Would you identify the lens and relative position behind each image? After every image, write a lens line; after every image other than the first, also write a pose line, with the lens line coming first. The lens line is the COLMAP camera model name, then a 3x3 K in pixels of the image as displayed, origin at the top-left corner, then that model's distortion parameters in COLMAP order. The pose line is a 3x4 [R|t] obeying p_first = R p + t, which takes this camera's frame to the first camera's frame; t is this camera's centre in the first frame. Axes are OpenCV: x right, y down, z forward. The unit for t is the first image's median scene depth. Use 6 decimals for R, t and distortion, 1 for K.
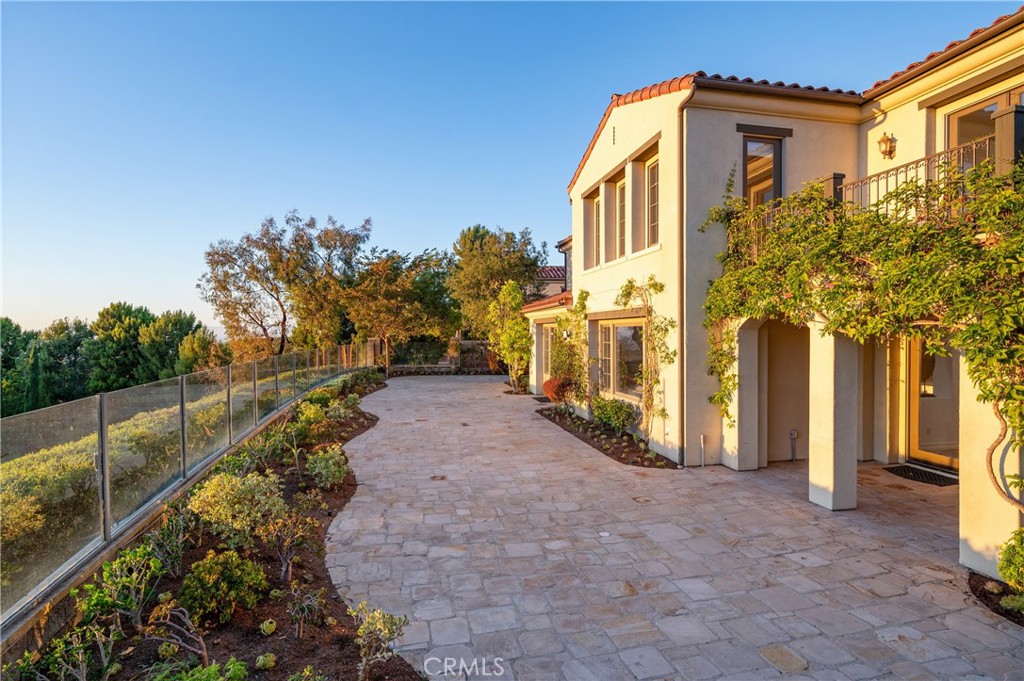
lens RADIAL K [[500.8, 0, 512.0], [0, 500.8, 340.5], [0, 0, 1]] dist [0.000118, 0.000039]
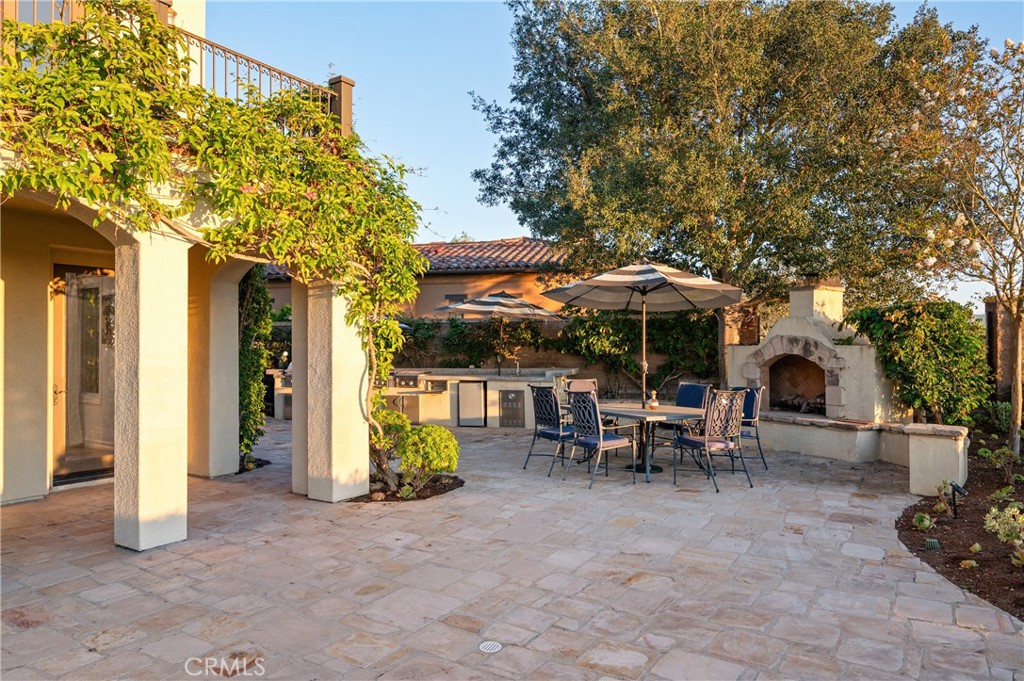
lens RADIAL K [[655.2, 0, 512.0], [0, 655.2, 340.5], [0, 0, 1]] dist [0.001407, -0.000091]
pose [[-0.702214, 0.010982, 0.711881, -0.277412], [0.013116, 0.999911, -0.002487, 0.110601], [-0.711845, 0.007590, -0.702296, 1.483044]]
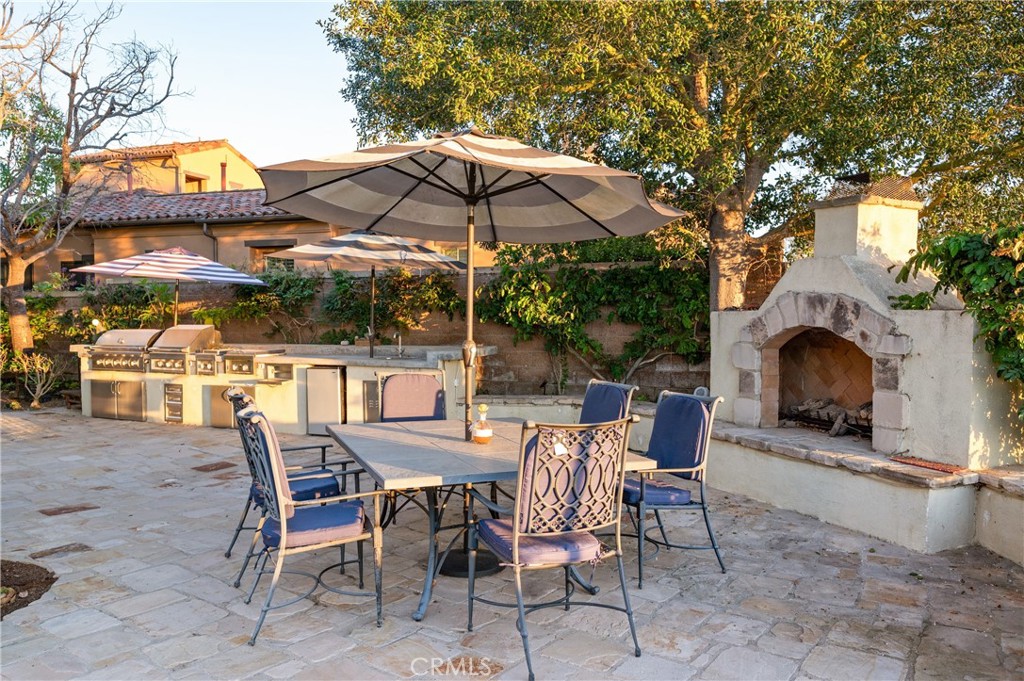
lens RADIAL K [[726.2, 0, 512.0], [0, 726.2, 340.5], [0, 0, 1]] dist [-0.000469, 0.002159]
pose [[-0.642554, -0.025656, 0.765811, -0.072795], [0.012592, 0.998951, 0.044032, 0.121248], [-0.766137, 0.037936, -0.641556, 0.718543]]
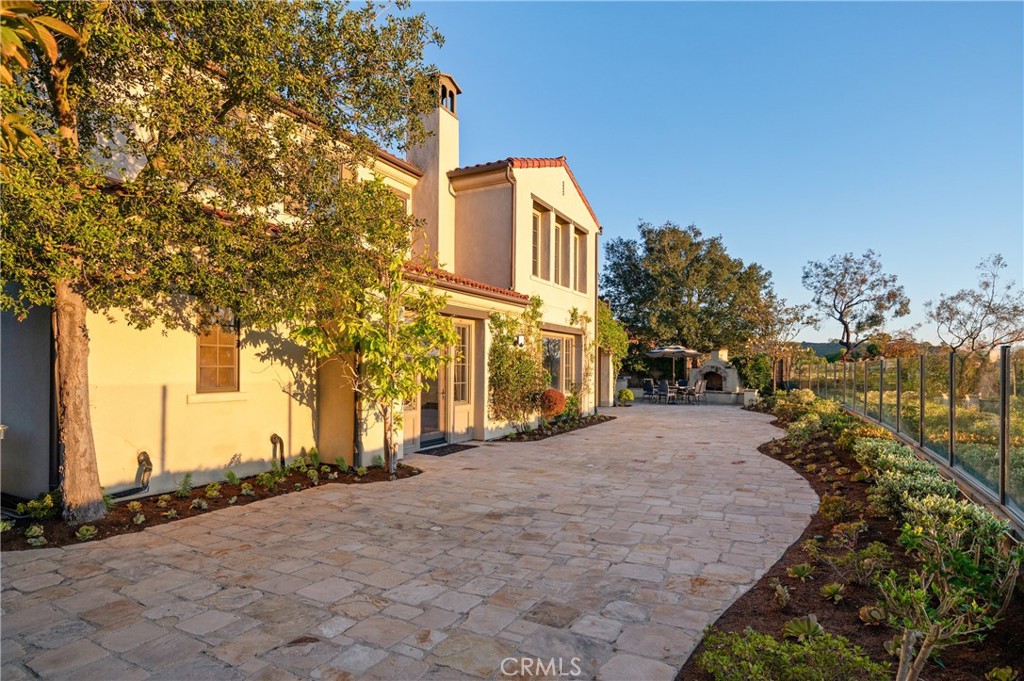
lens RADIAL K [[544.3, 0, 512.8], [0, 544.3, 362.8], [0, 0, 1]] dist [-0.000476, -0.000046]
pose [[-0.775565, 0.000079, 0.631267, -1.130631], [0.003925, 0.999981, 0.004698, 0.053143], [-0.631255, 0.006122, -0.775551, 4.279612]]
